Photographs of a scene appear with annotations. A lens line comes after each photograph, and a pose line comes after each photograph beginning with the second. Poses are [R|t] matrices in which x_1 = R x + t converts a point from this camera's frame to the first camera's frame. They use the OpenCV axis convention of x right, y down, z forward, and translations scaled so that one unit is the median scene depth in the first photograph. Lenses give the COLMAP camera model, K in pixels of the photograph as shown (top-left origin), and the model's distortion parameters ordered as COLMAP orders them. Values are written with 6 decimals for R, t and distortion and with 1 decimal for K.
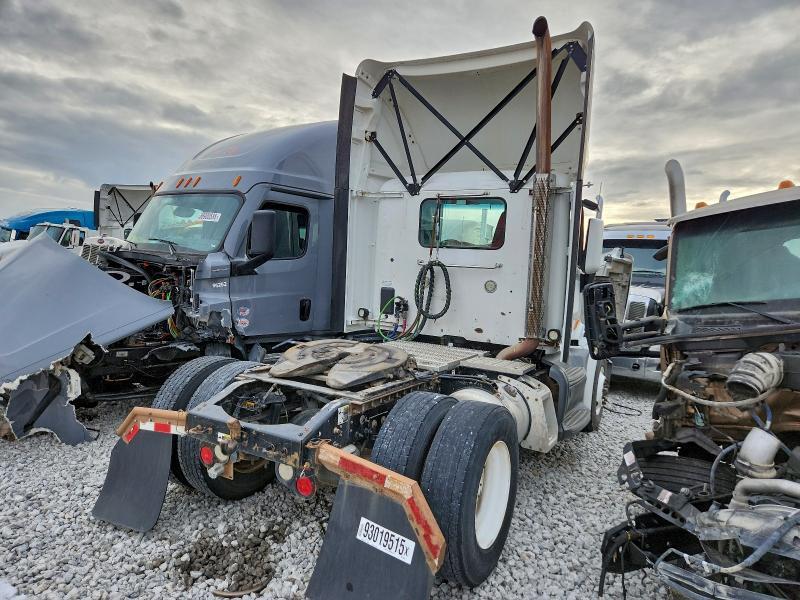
lens RADIAL K [[602.0, 0, 403.1], [0, 602.0, 299.9], [0, 0, 1]] dist [0.101639, -0.131853]
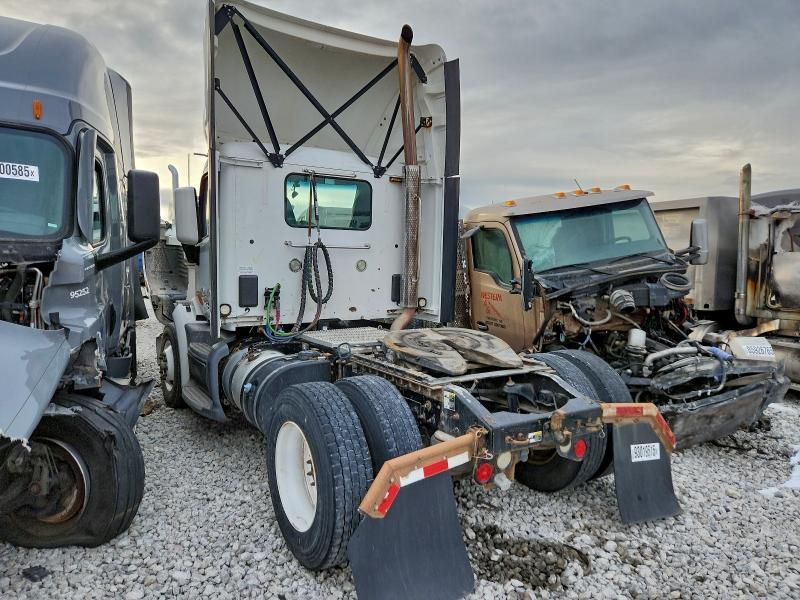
lens RADIAL K [[602.0, 0, 403.1], [0, 602.0, 299.9], [0, 0, 1]] dist [0.101639, -0.131853]
pose [[0.380159, -0.114023, 0.917866, -0.798734], [0.062288, 0.993275, 0.097592, -0.061104], [-0.922821, 0.020071, 0.384705, 0.532718]]
